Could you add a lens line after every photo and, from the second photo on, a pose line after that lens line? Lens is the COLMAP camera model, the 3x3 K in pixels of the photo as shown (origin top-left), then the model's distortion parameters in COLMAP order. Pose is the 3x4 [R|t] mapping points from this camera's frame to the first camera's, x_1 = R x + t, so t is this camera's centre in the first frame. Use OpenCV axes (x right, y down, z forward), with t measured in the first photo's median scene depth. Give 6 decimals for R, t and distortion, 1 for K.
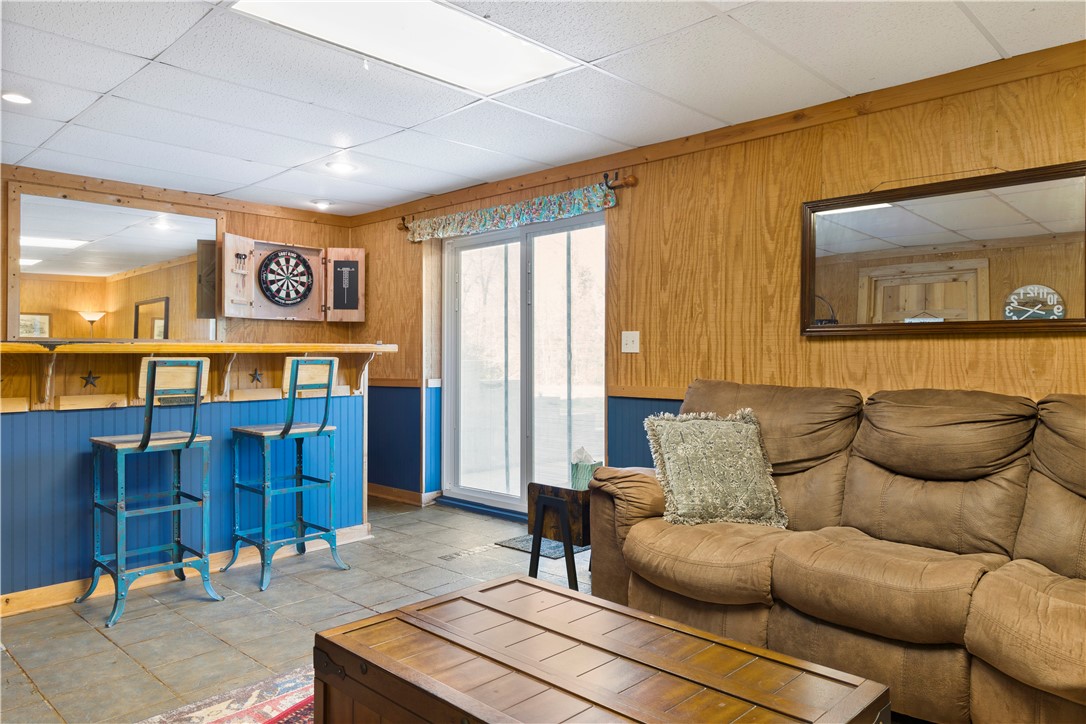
lens RADIAL K [[738.2, 0, 543.5], [0, 738.2, 342.6], [0, 0, 1]] dist [0.006071, 0.002093]
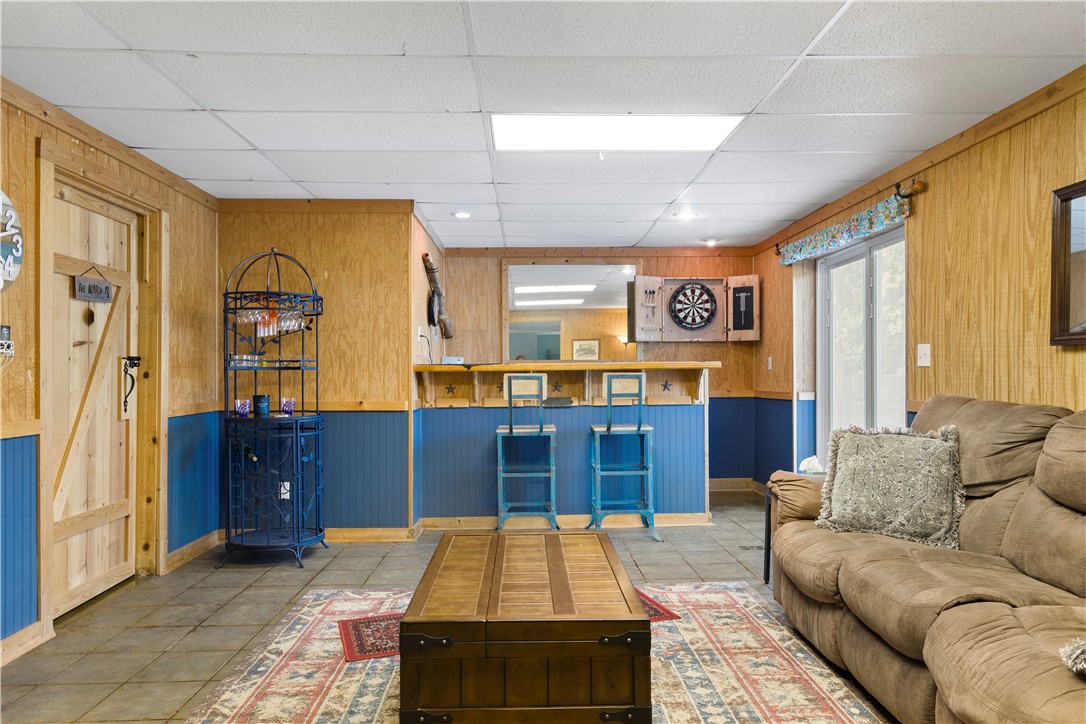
lens RADIAL K [[736.8, 0, 543.0], [0, 736.8, 362.0], [0, 0, 1]] dist [0.001452, 0.002054]
pose [[0.712347, -0.014946, -0.701668, 0.458713], [0.019701, 0.999805, -0.001296, -0.000631], [0.701551, -0.012900, 0.712502, -0.027978]]
